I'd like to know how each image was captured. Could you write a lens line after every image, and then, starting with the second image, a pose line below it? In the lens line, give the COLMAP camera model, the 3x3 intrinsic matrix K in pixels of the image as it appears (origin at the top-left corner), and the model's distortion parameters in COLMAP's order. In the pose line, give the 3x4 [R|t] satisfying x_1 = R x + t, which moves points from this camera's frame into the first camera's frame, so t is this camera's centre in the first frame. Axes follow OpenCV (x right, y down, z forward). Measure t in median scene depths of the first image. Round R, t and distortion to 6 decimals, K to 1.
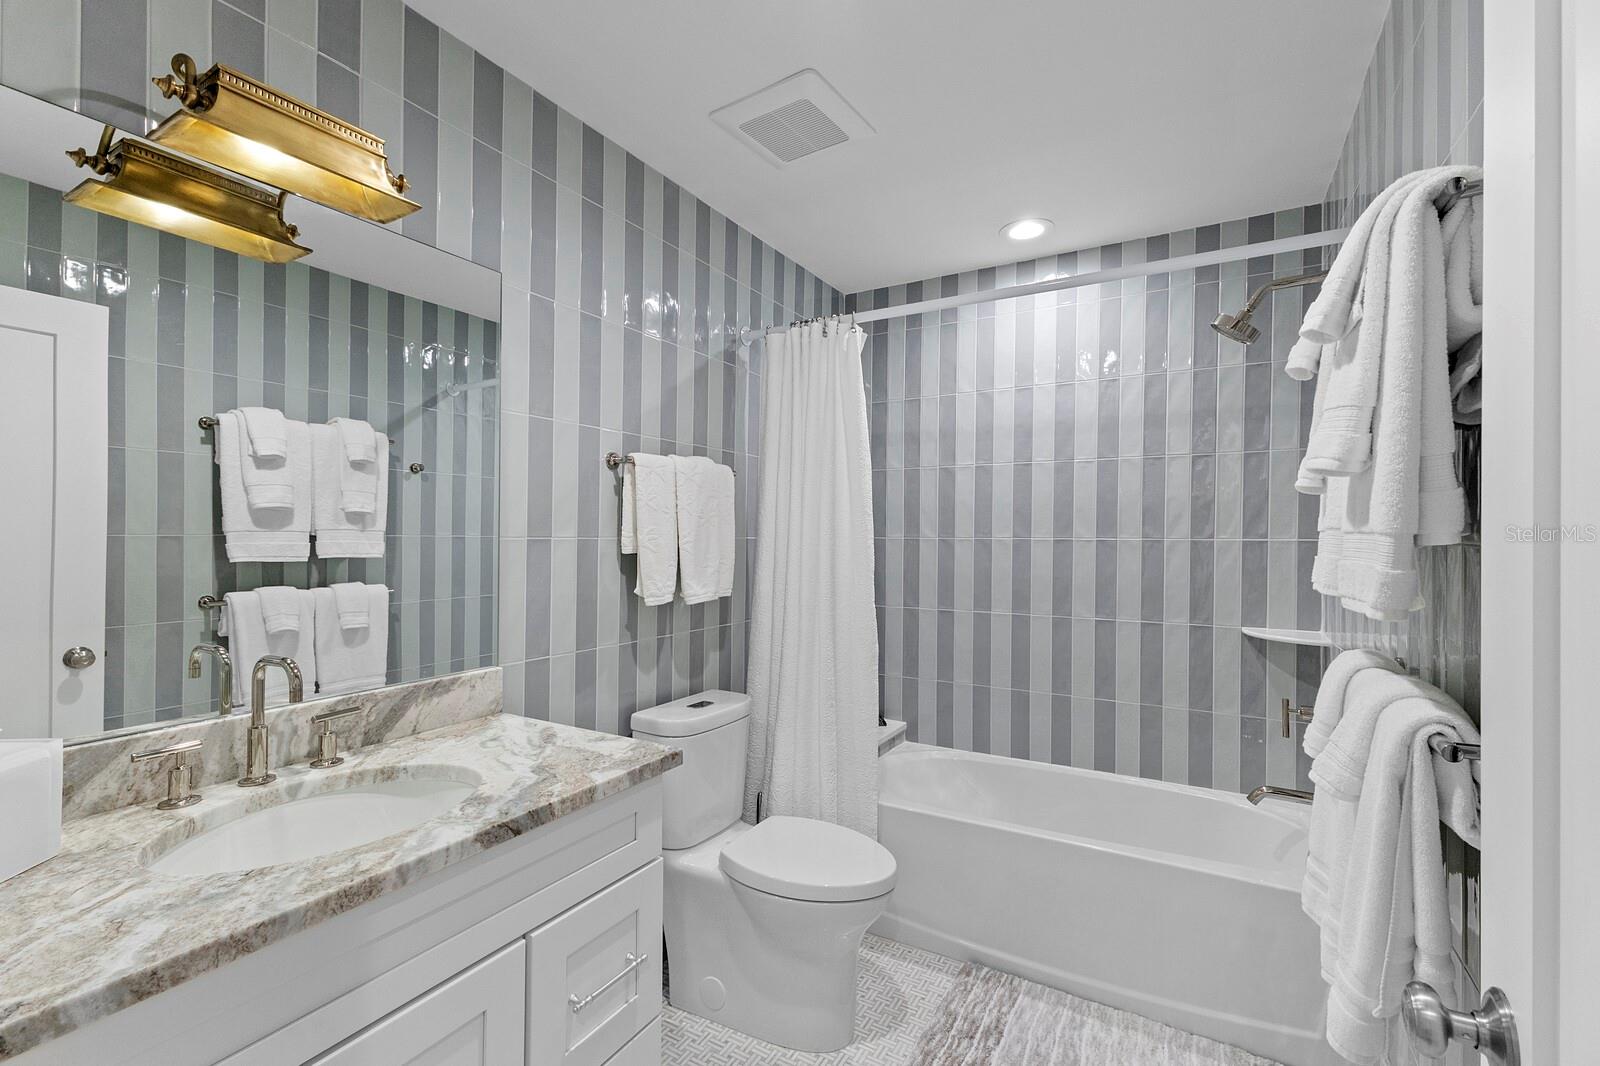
lens RADIAL K [[699.3, 0, 803.2], [0, 699.3, 523.7], [0, 0, 1]] dist [0.013258, -0.004107]
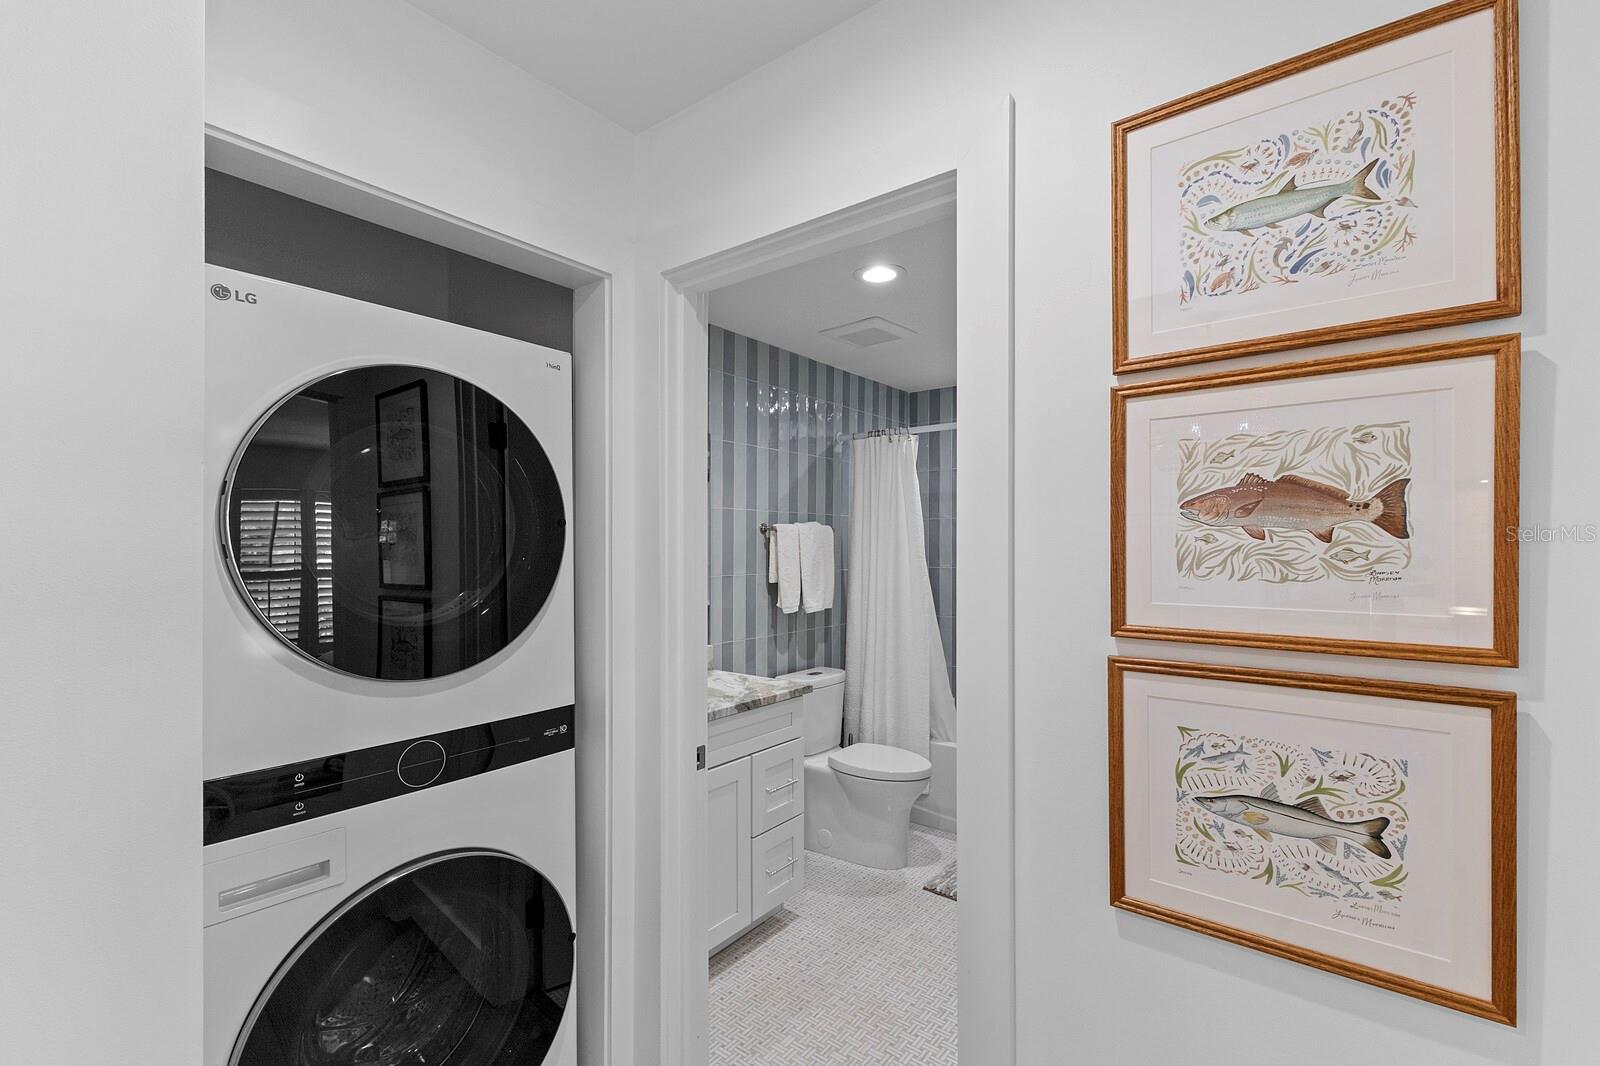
lens RADIAL K [[699.3, 0, 799.6], [0, 699.3, 541.7], [0, 0, 1]] dist [0.013258, -0.004107]
pose [[0.991152, -0.006932, -0.132551, 0.038910], [0.008377, 0.999911, 0.010347, -0.070419], [0.132467, -0.011366, 0.991122, -0.639290]]
